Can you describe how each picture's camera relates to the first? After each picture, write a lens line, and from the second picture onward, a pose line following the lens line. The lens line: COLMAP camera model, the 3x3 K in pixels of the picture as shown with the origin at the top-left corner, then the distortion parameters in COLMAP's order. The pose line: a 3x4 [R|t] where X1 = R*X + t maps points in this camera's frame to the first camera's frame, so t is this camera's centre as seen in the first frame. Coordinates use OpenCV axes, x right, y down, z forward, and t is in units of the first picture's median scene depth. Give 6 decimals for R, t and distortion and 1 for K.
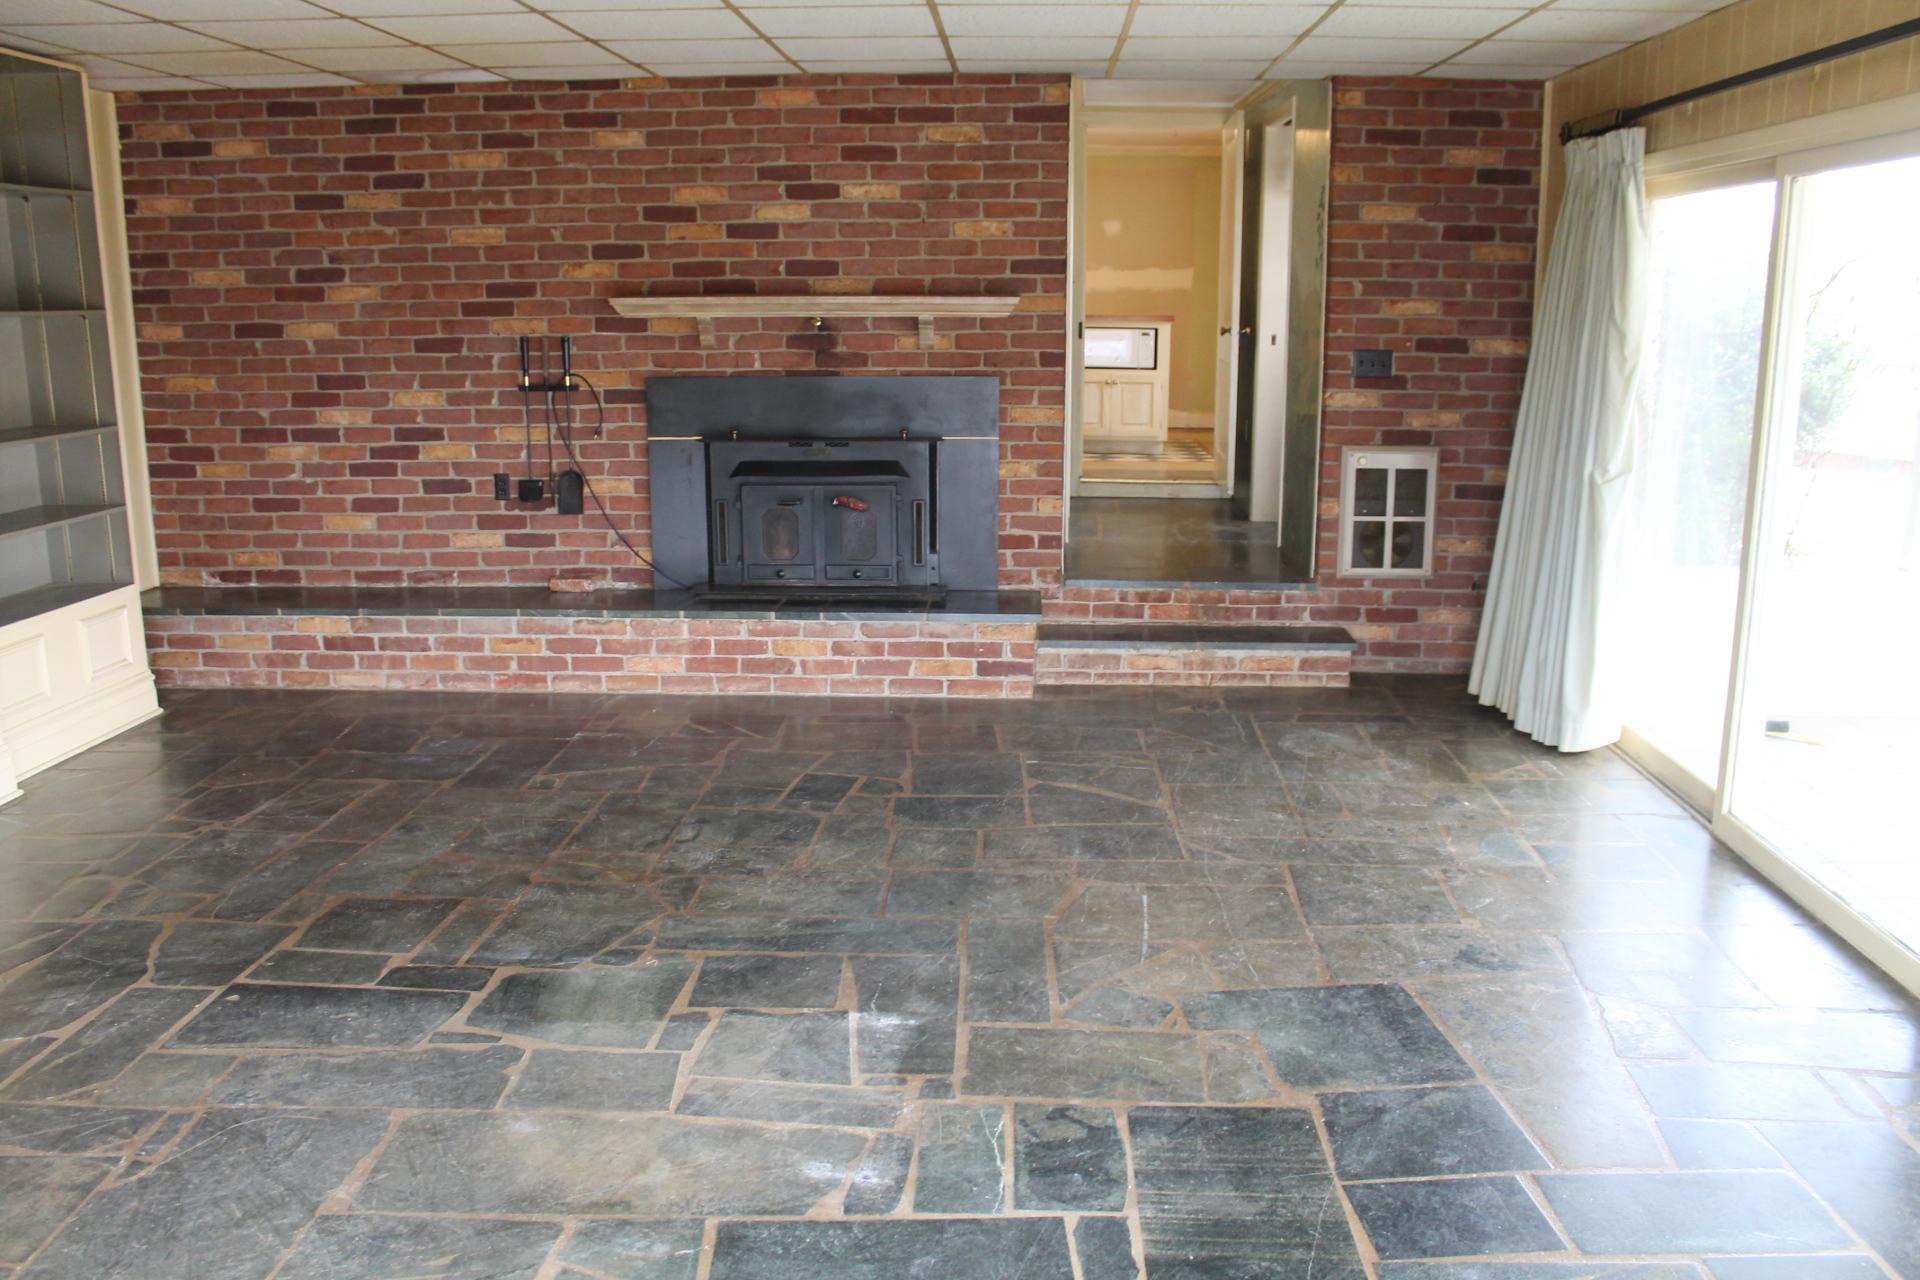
lens RADIAL K [[1596.9, 0, 960.0], [0, 1596.9, 640.0], [0, 0, 1]] dist [-0.182094, 0.181161]
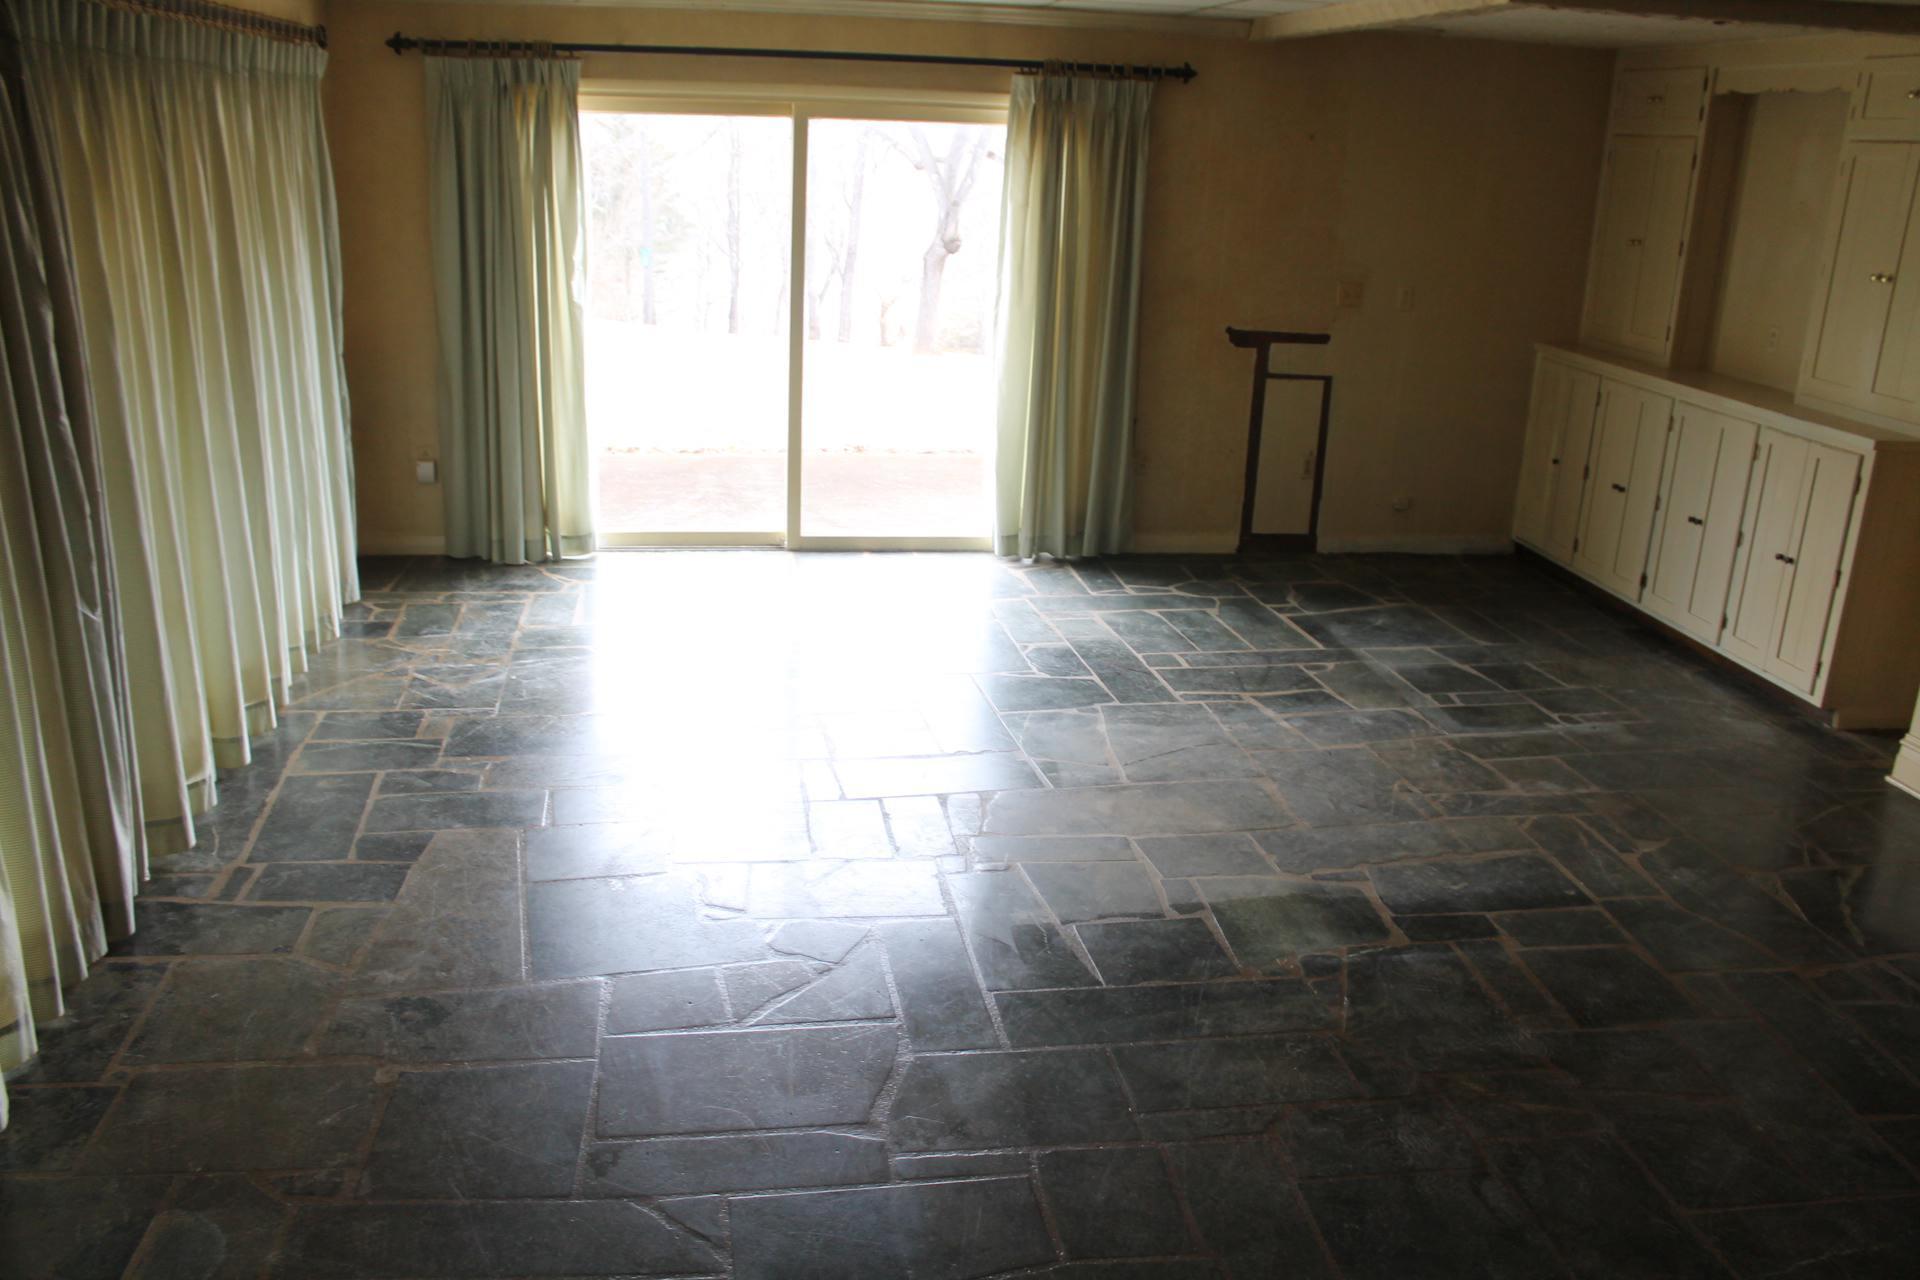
lens RADIAL K [[1596.9, 0, 960.0], [0, 1596.9, 640.0], [0, 0, 1]] dist [-0.182094, 0.181161]
pose [[-0.978584, 0.026383, -0.204149, 0.215676], [-0.083941, 0.854403, 0.512786, -0.489968], [0.187954, 0.518941, -0.833891, 1.760410]]
